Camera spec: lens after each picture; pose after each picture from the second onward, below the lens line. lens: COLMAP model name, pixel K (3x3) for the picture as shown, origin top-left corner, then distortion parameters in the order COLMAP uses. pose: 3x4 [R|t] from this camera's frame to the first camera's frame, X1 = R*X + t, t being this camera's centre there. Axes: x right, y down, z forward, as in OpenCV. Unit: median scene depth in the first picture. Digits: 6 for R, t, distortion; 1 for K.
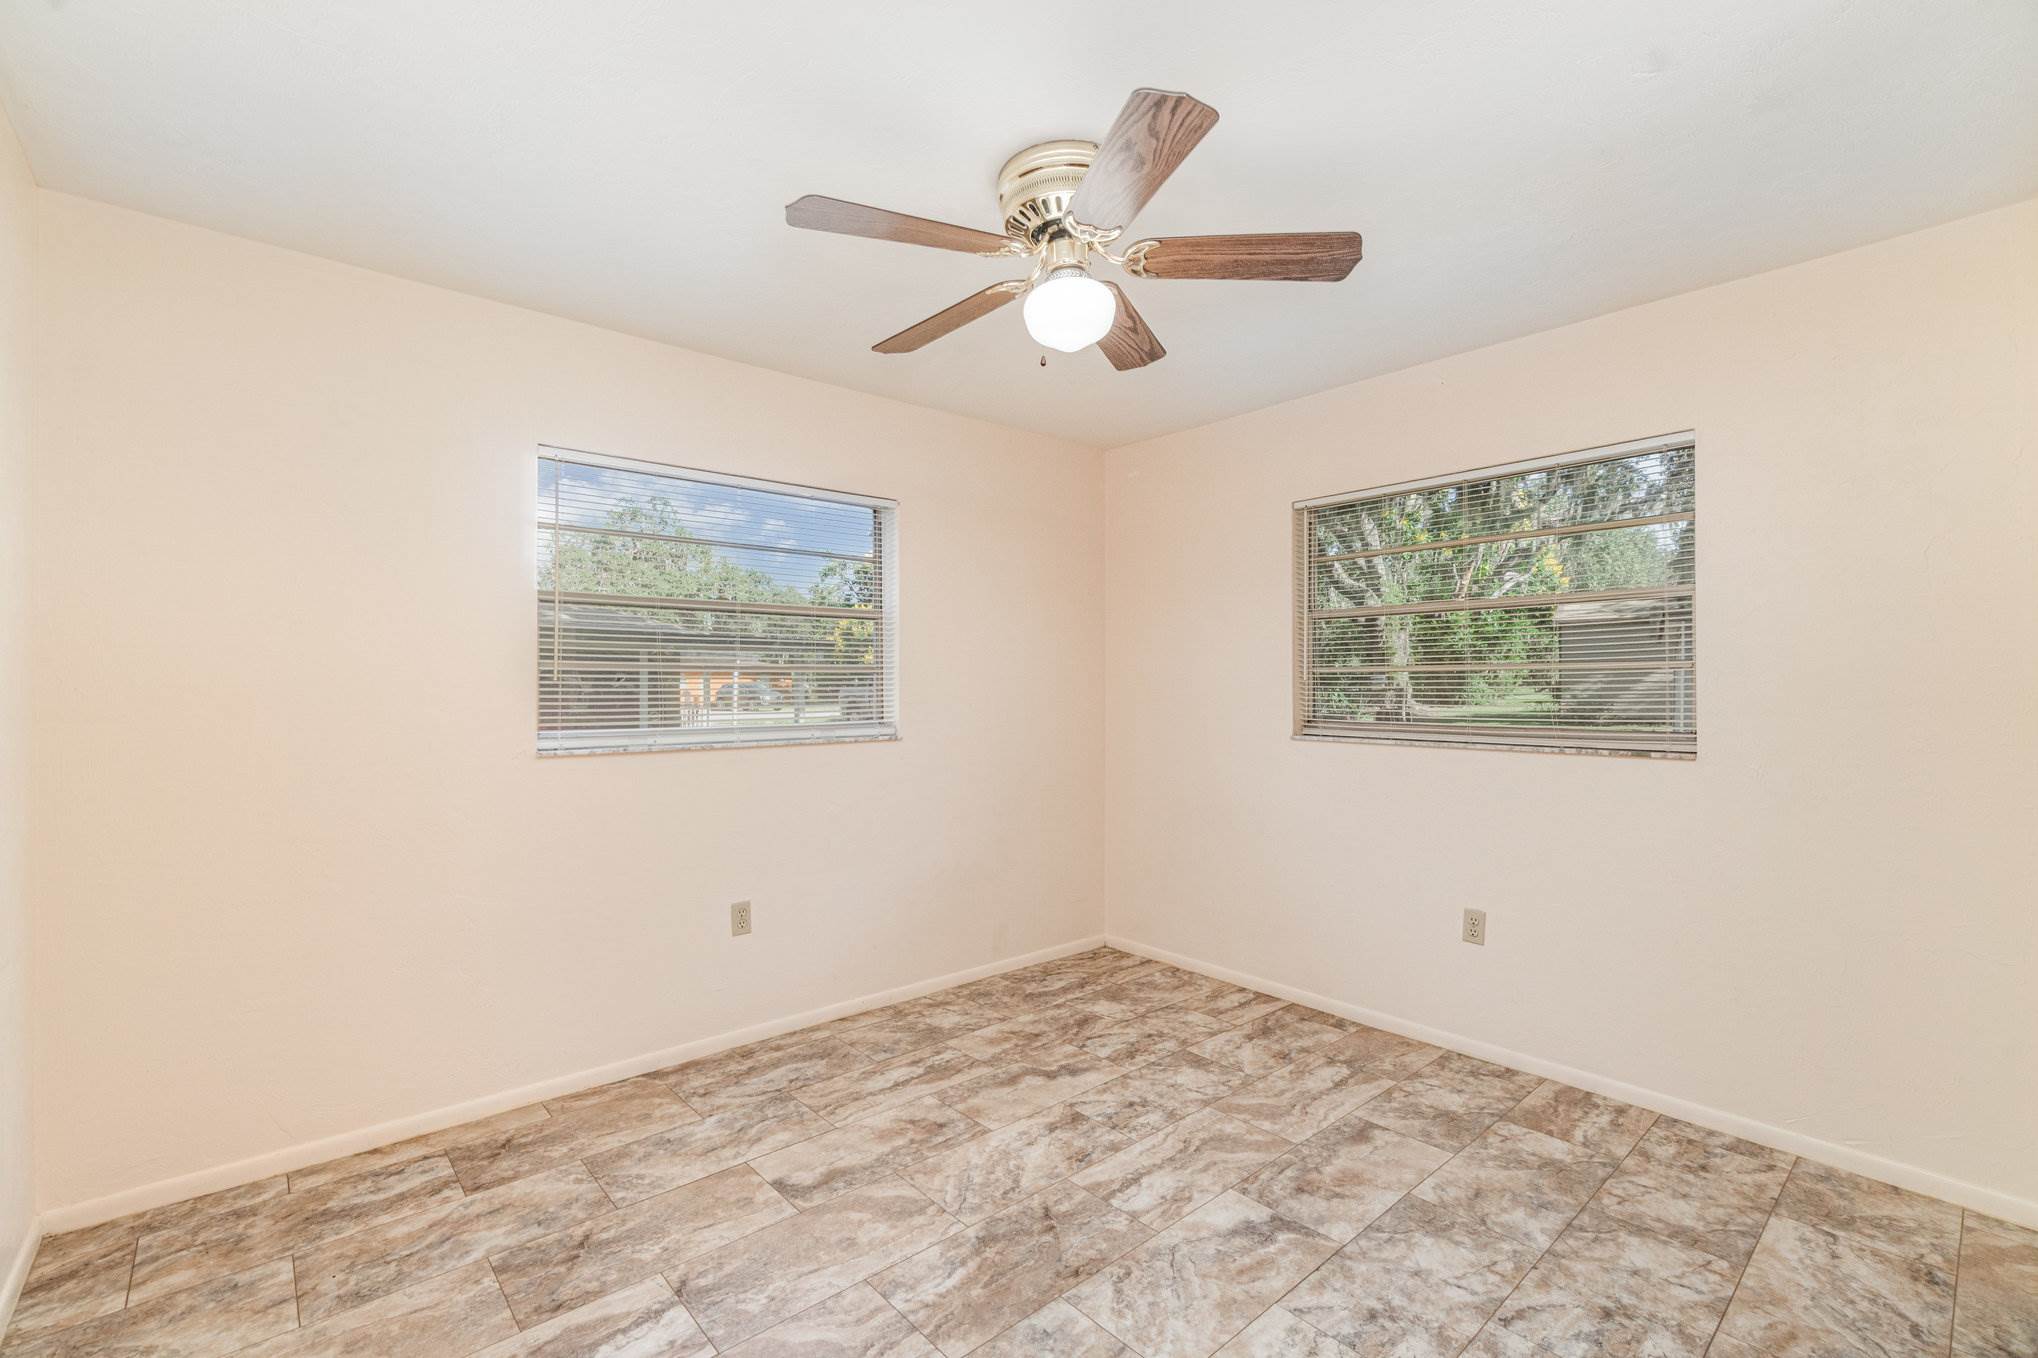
lens RADIAL K [[885.7, 0, 1016.9], [0, 885.7, 685.2], [0, 0, 1]] dist [-0.006882, 0.004111]
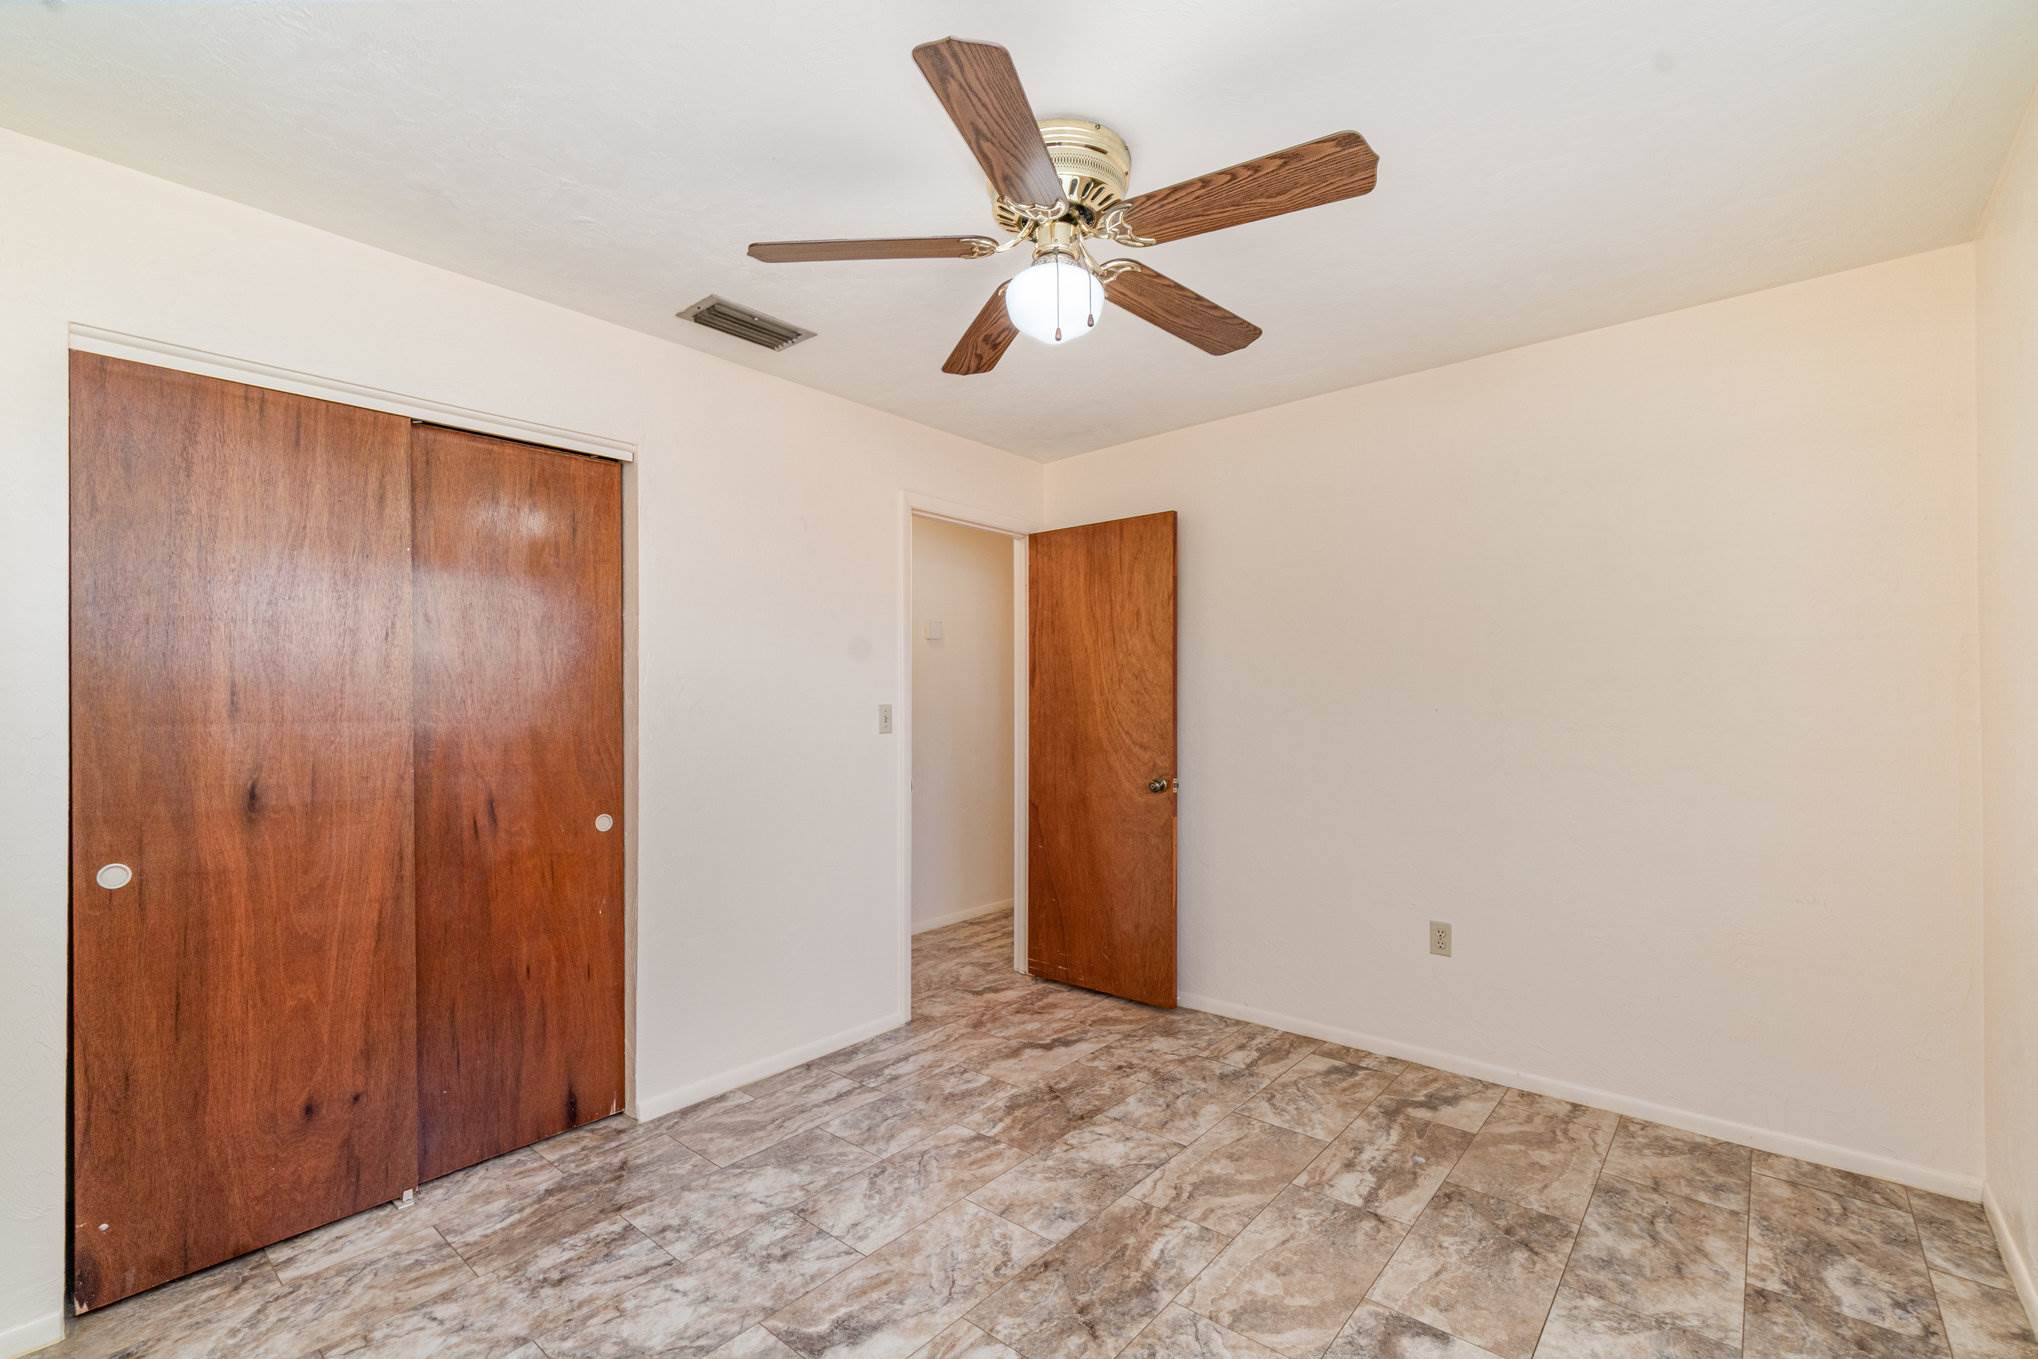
lens RADIAL K [[885.7, 0, 1029.0], [0, 885.7, 691.3], [0, 0, 1]] dist [-0.006882, 0.004111]
pose [[-0.988842, 0.000962, -0.148964, 0.240787], [0.004256, 0.999754, -0.021790, 0.009613], [0.148907, -0.022181, -0.988602, 2.029456]]
